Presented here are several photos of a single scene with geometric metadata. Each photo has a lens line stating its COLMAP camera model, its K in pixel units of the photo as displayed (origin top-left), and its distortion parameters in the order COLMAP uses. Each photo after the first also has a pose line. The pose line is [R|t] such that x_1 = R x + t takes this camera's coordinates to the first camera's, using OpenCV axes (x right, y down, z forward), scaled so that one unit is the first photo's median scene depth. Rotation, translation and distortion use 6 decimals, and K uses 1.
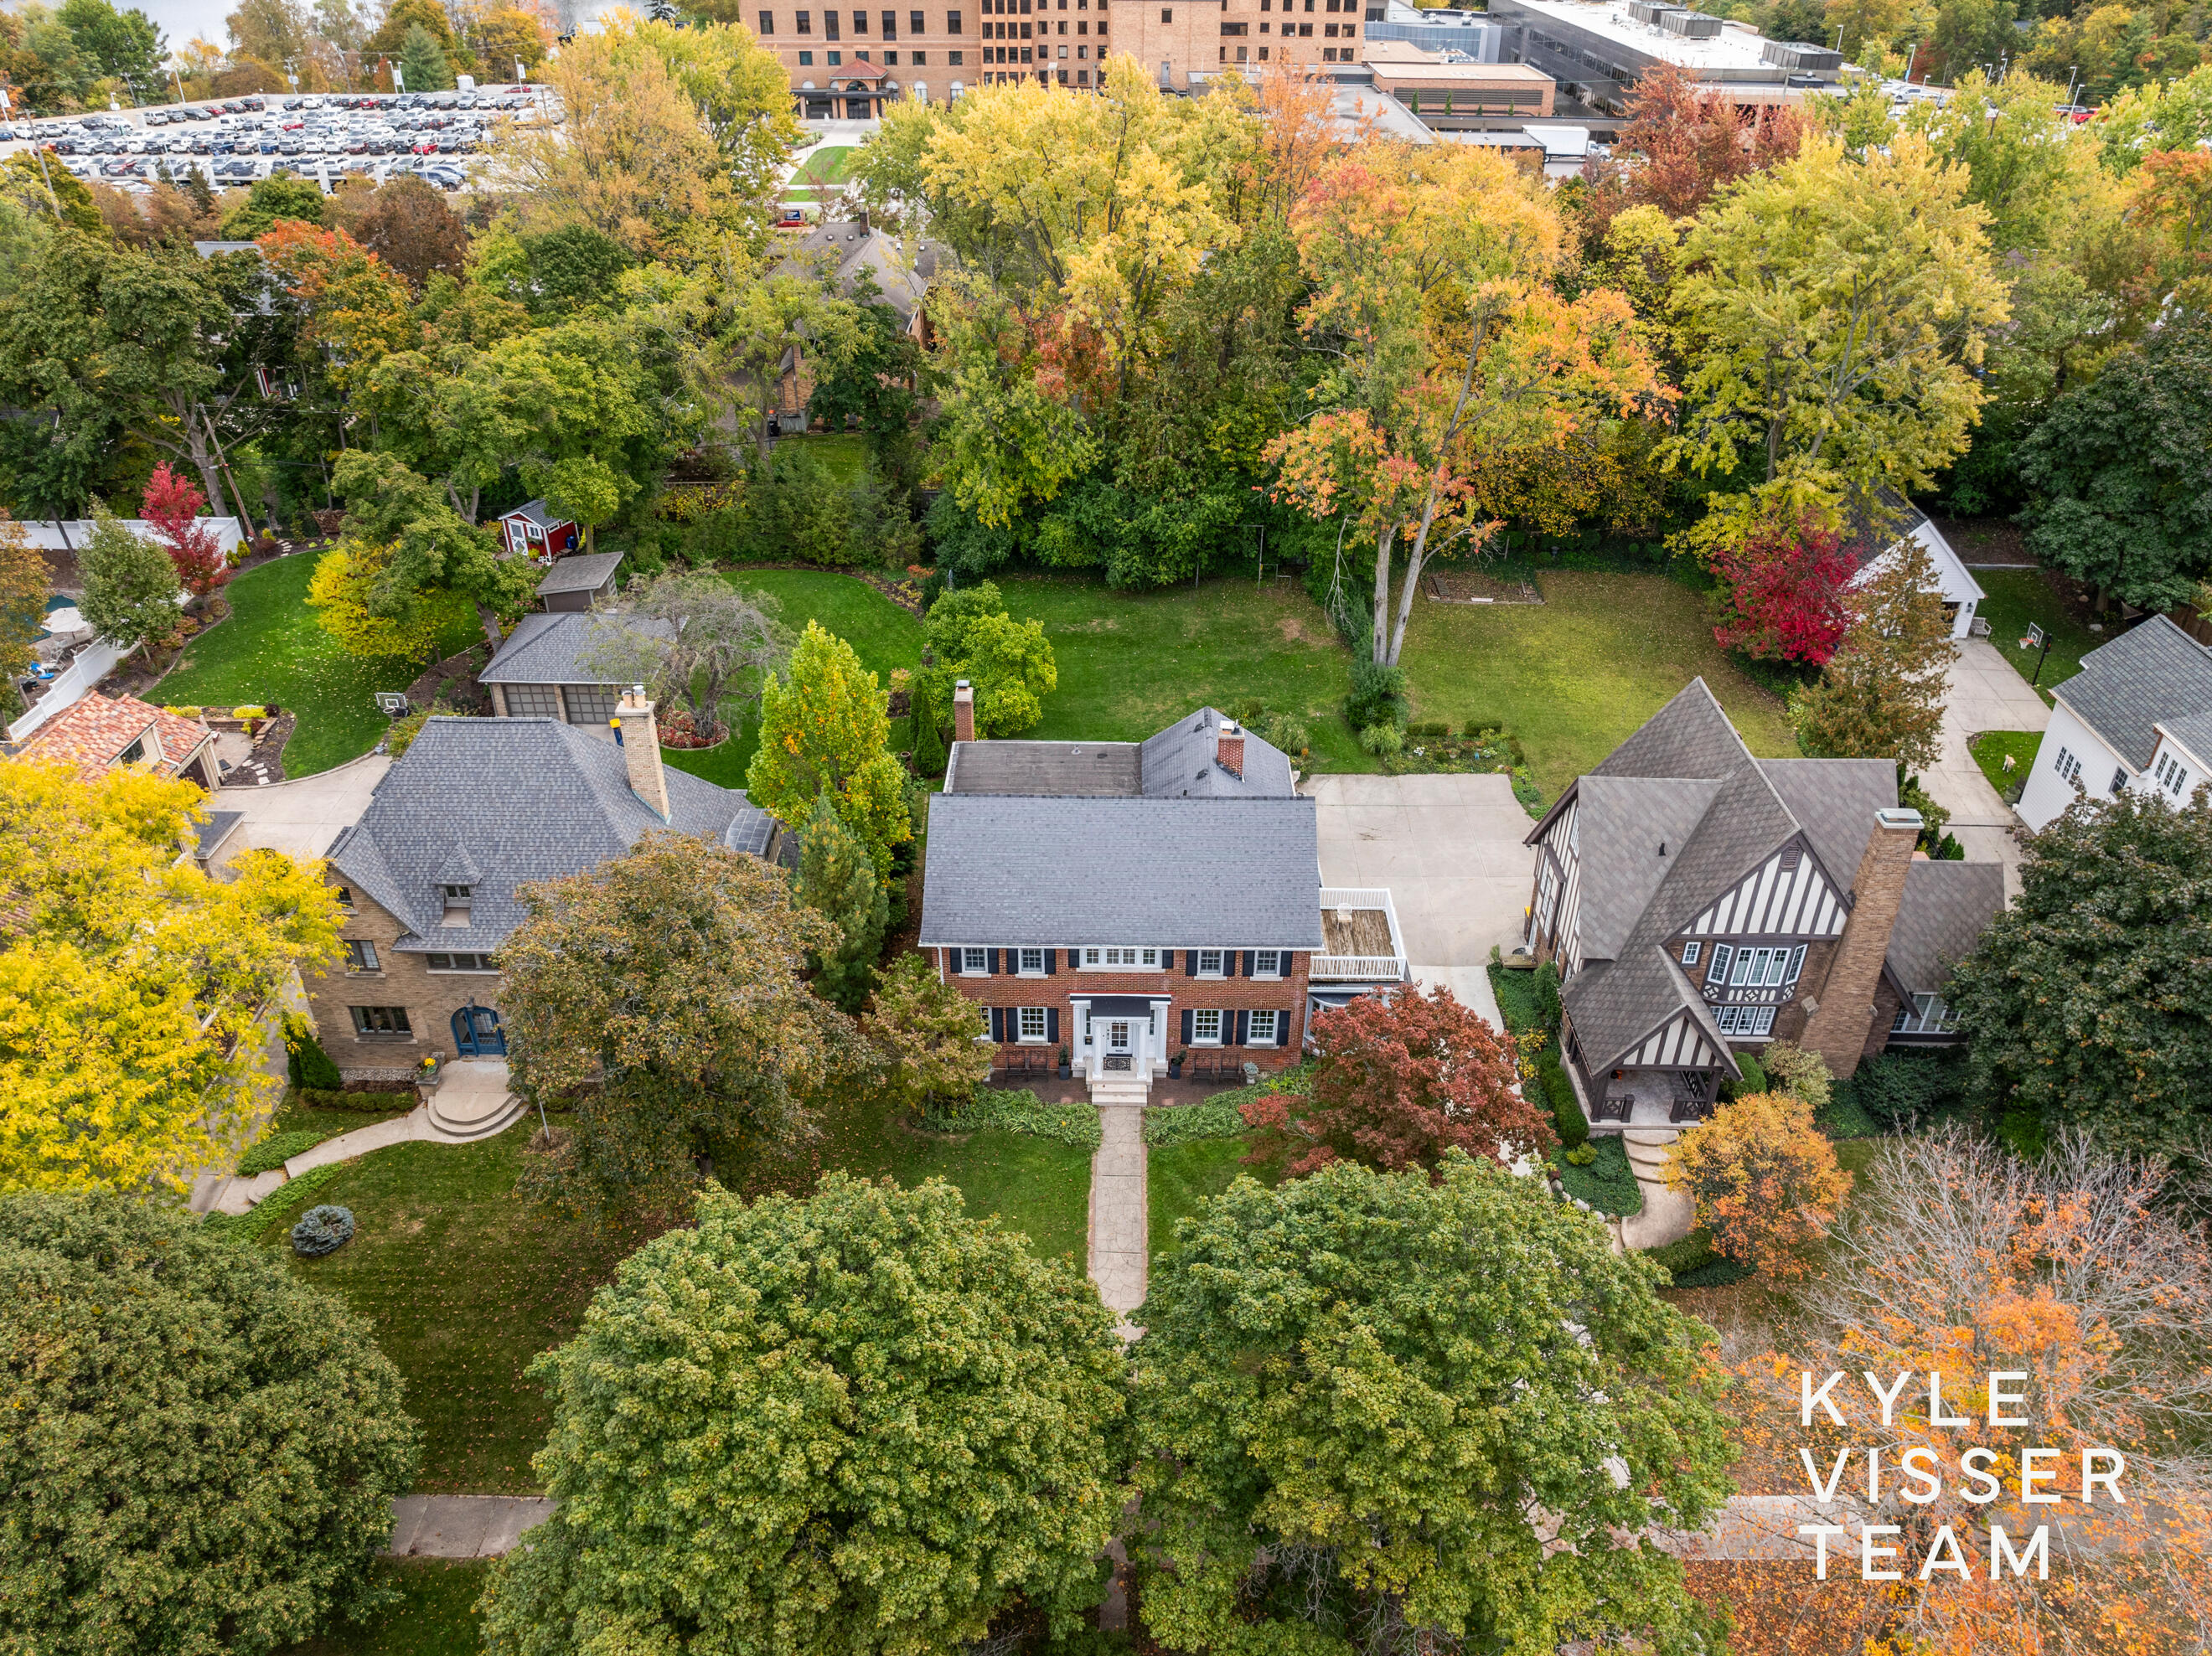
lens RADIAL K [[1546.7, 0, 1100.3], [0, 1546.7, 834.6], [0, 0, 1]] dist [-0.031468, -0.005543]
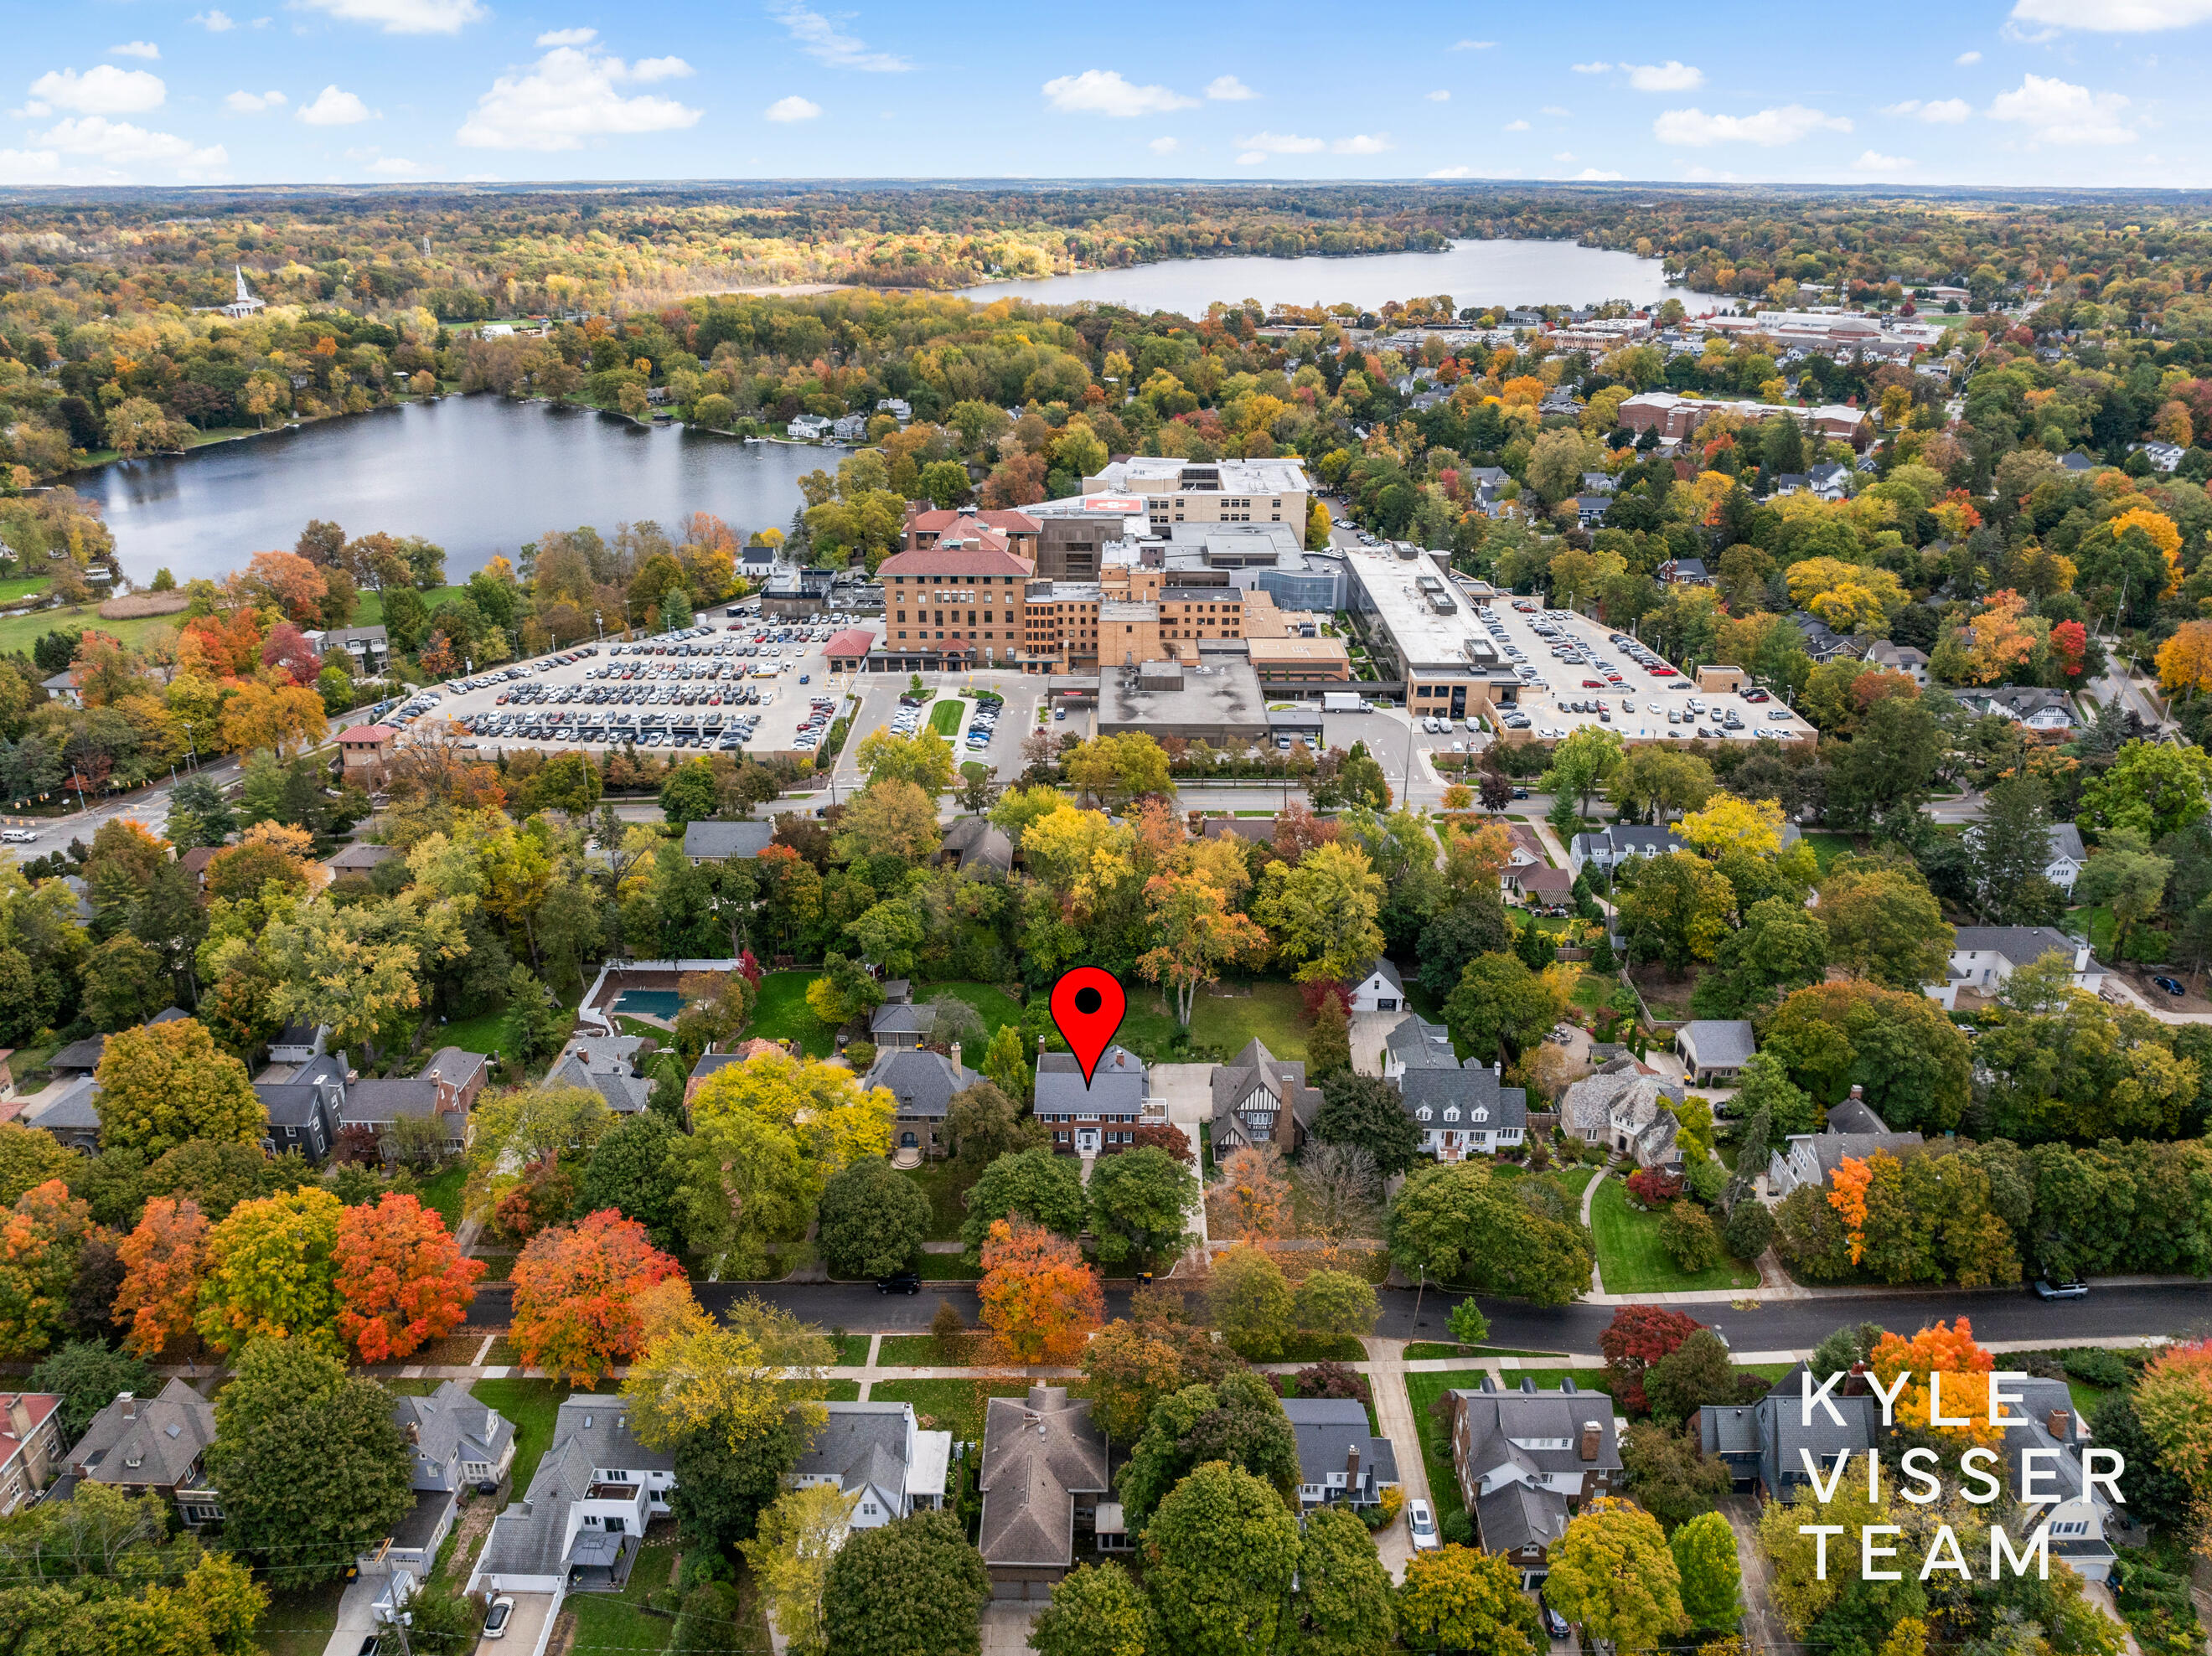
lens RADIAL K [[1546.7, 0, 1100.3], [0, 1546.7, 834.6], [0, 0, 1]] dist [-0.031468, -0.005543]
pose [[0.999981, -0.003565, -0.004999, 0.060952], [0.002677, 0.985868, -0.167505, 0.032206], [0.005526, 0.167489, 0.985859, -2.641385]]
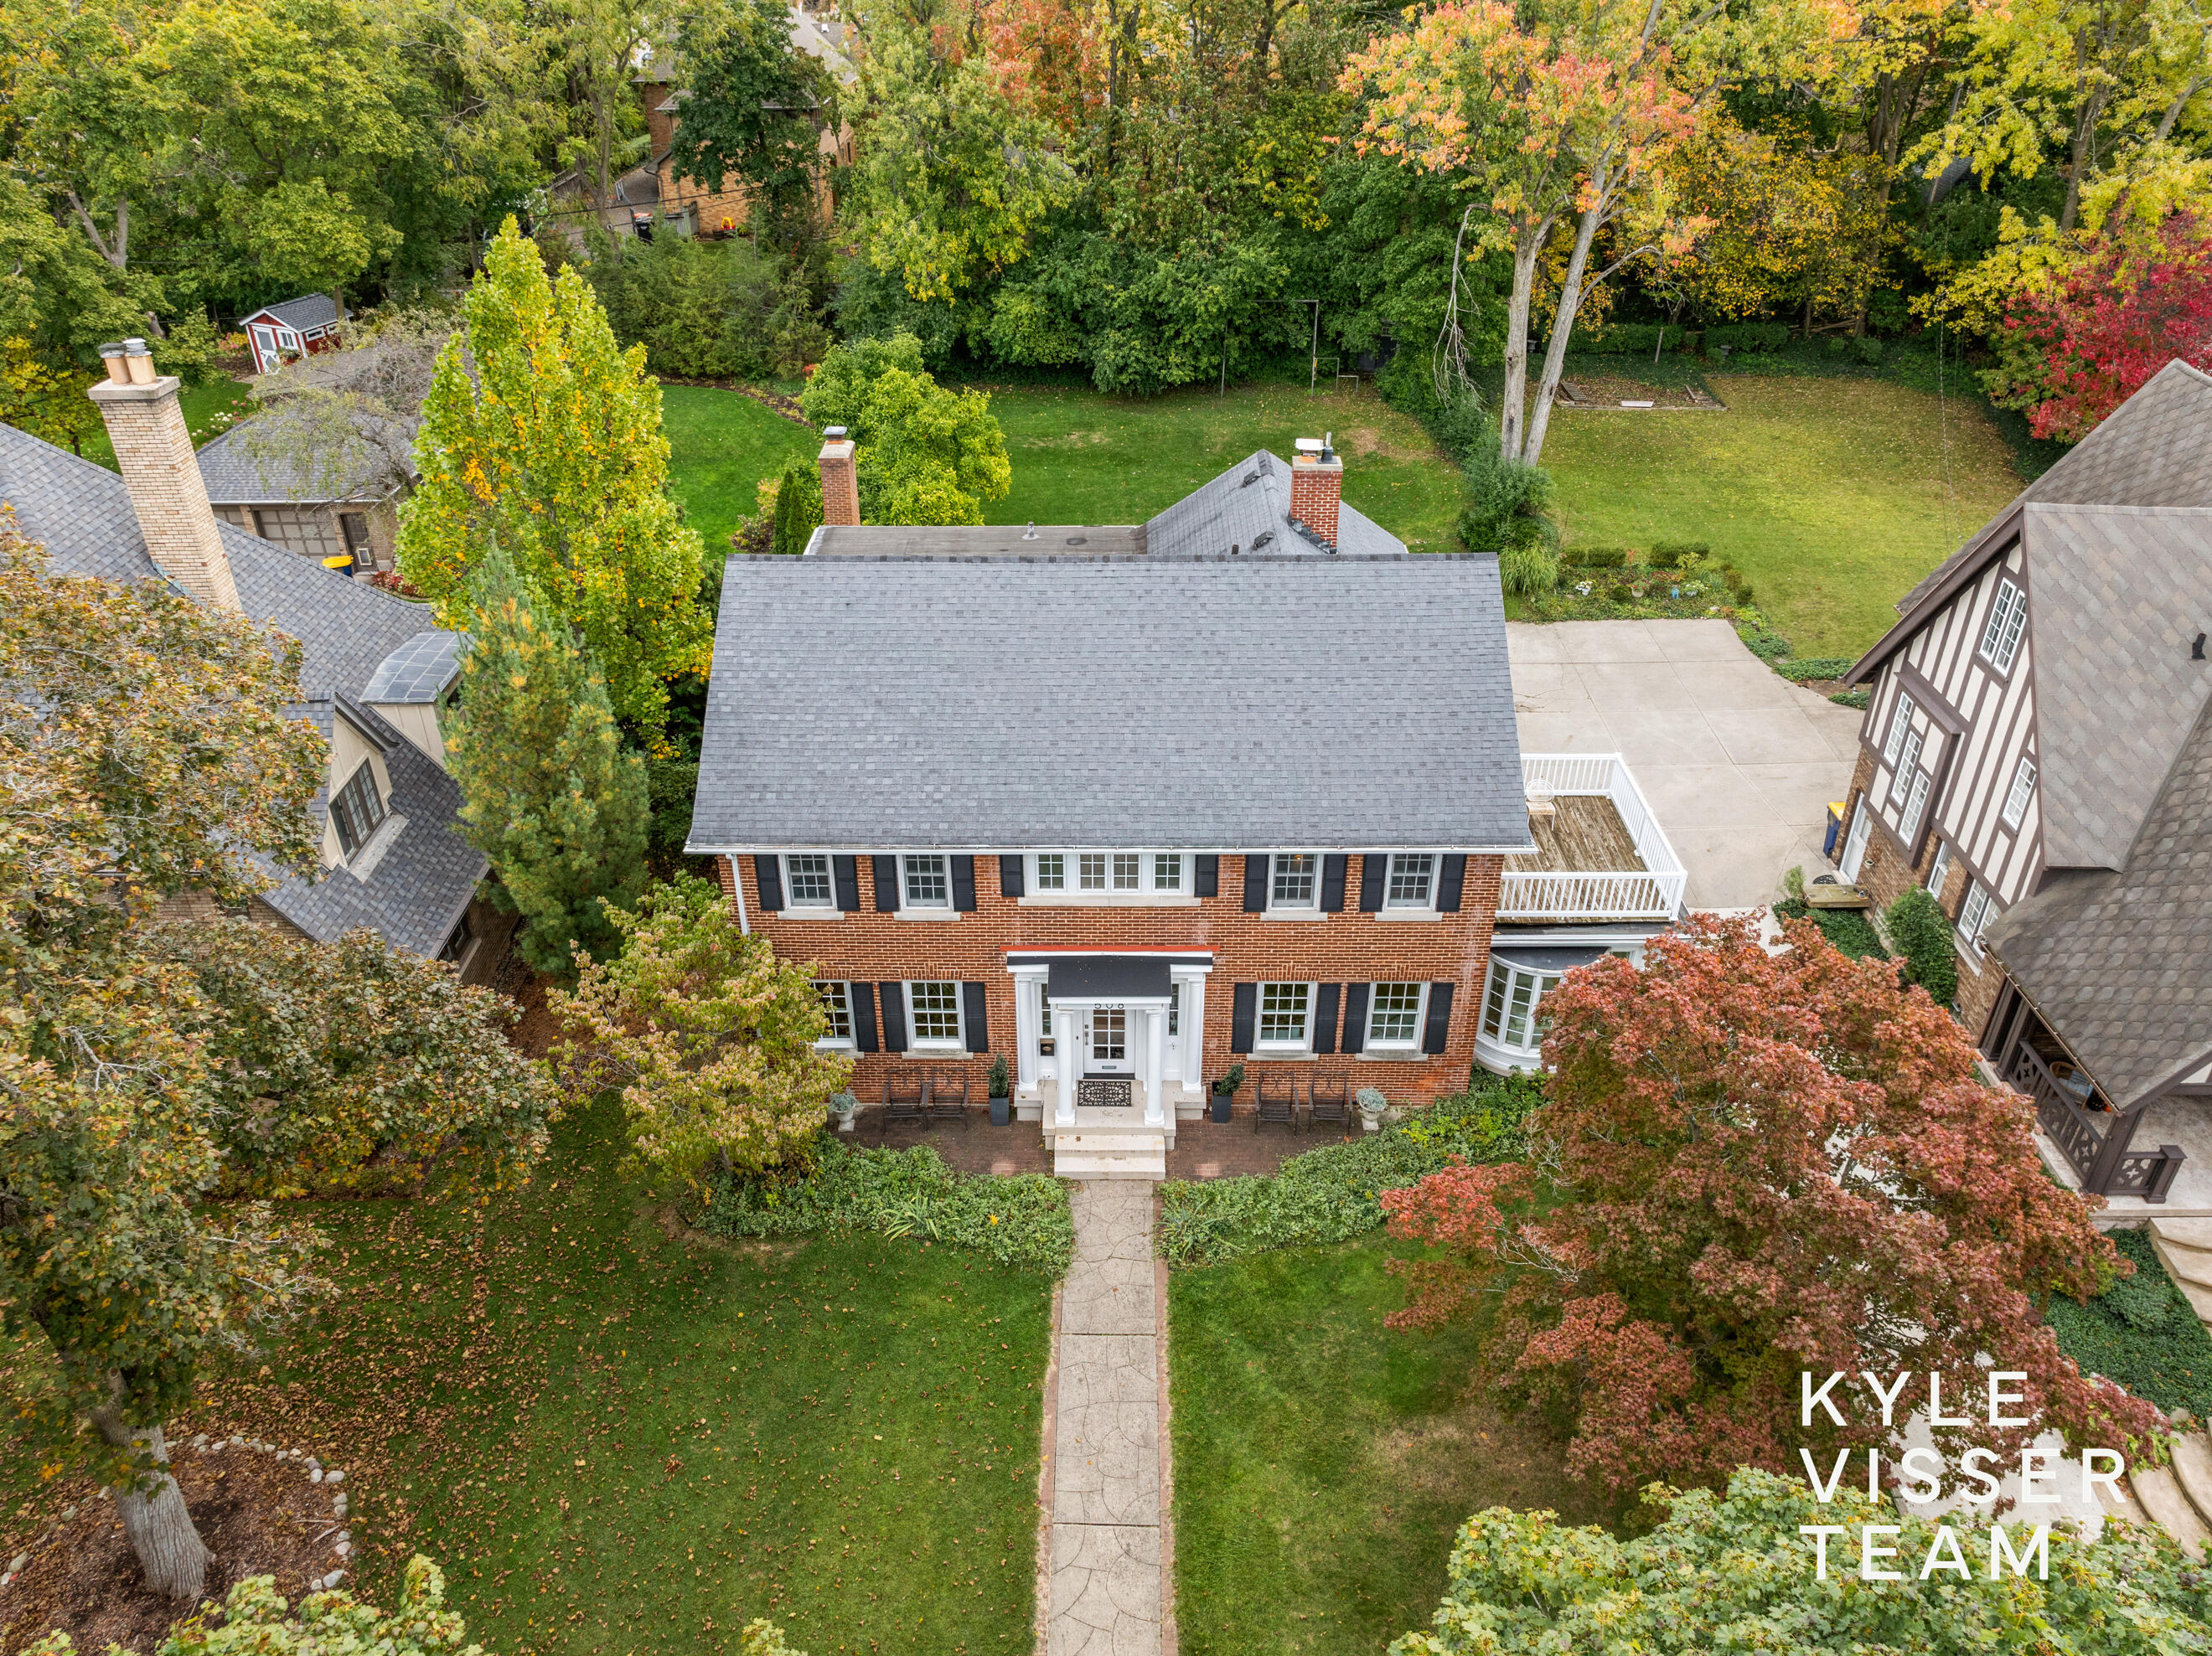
lens RADIAL K [[1540.5, 0, 1106.0], [0, 1540.5, 828.0], [0, 0, 1]] dist [-0.039671, -0.002209]
pose [[0.999957, -0.009048, 0.001870, 0.011078], [0.009071, 0.999878, -0.012731, 0.068190], [-0.001755, 0.012747, 0.999917, 0.496992]]
